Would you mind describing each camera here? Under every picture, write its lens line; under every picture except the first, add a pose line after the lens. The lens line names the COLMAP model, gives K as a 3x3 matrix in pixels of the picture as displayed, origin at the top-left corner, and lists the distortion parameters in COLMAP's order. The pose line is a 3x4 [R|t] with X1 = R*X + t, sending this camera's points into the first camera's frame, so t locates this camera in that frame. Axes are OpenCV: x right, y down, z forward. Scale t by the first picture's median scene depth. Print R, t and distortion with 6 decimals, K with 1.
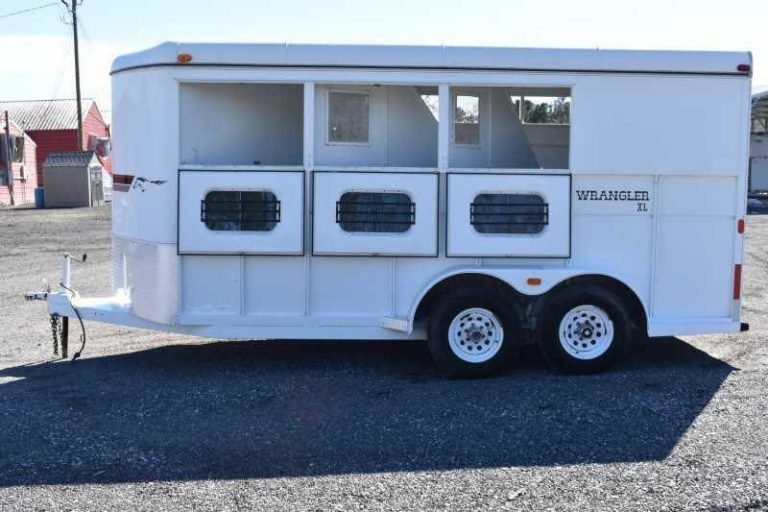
lens RADIAL K [[967.9, 0, 384.0], [0, 967.9, 256.0], [0, 0, 1]] dist [-0.041212, -0.032931]
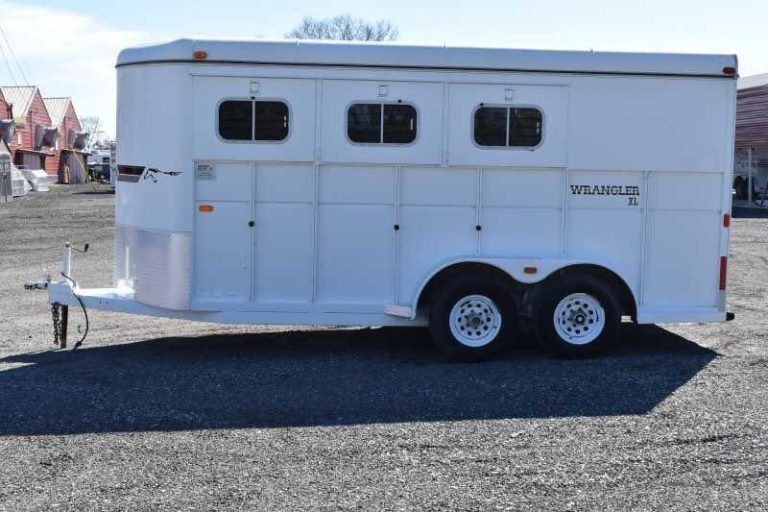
lens RADIAL K [[1229.5, 0, 384.0], [0, 1229.5, 256.0], [0, 0, 1]] dist [-0.010474, 0.008762]
pose [[0.999155, 0.007095, 0.040493, -0.059122], [-0.006562, 0.999890, -0.013279, 0.029171], [-0.040583, 0.013002, 0.999092, -0.336246]]
